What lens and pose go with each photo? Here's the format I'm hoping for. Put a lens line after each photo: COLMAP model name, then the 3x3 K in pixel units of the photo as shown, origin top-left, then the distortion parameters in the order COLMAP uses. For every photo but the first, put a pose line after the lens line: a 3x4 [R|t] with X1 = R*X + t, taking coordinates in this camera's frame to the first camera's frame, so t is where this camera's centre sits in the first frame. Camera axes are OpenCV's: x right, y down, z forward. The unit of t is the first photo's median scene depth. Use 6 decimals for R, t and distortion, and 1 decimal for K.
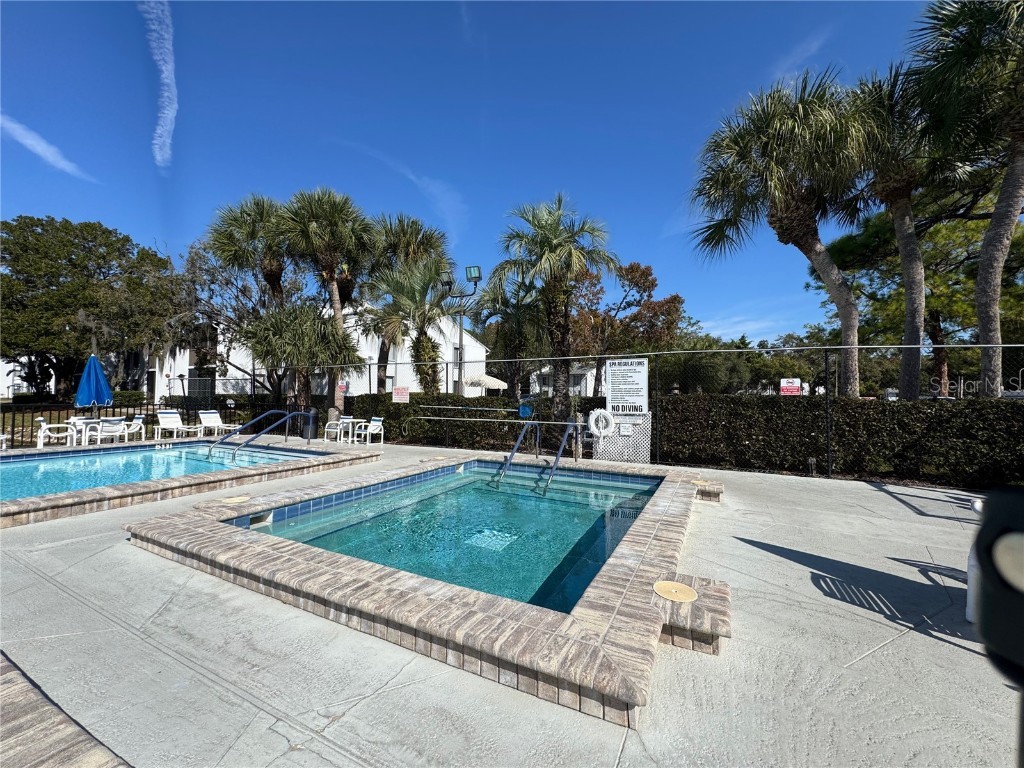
lens RADIAL K [[409.1, 0, 509.2], [0, 409.1, 379.4], [0, 0, 1]] dist [-0.004429, -0.000068]
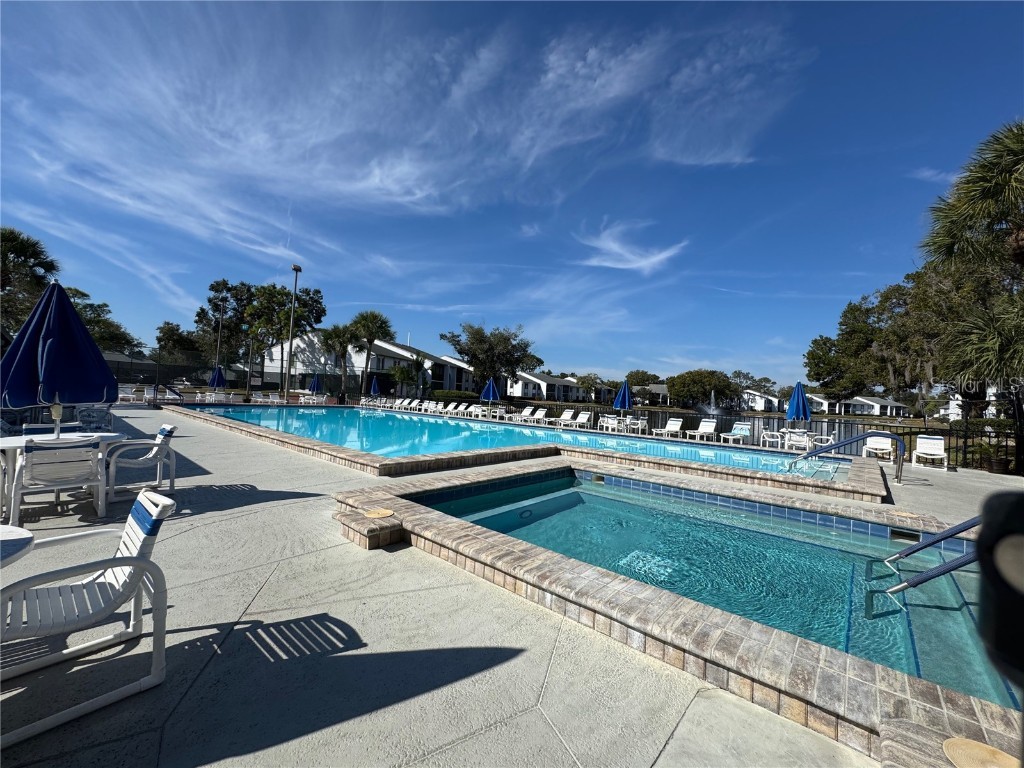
lens RADIAL K [[409.1, 0, 513.4], [0, 409.1, 371.6], [0, 0, 1]] dist [-0.004429, -0.000068]
pose [[-0.232979, -0.087458, -0.968541, 1.414595], [-0.009940, 0.996110, -0.087557, 0.097942], [0.972431, -0.010772, -0.232942, 1.447984]]
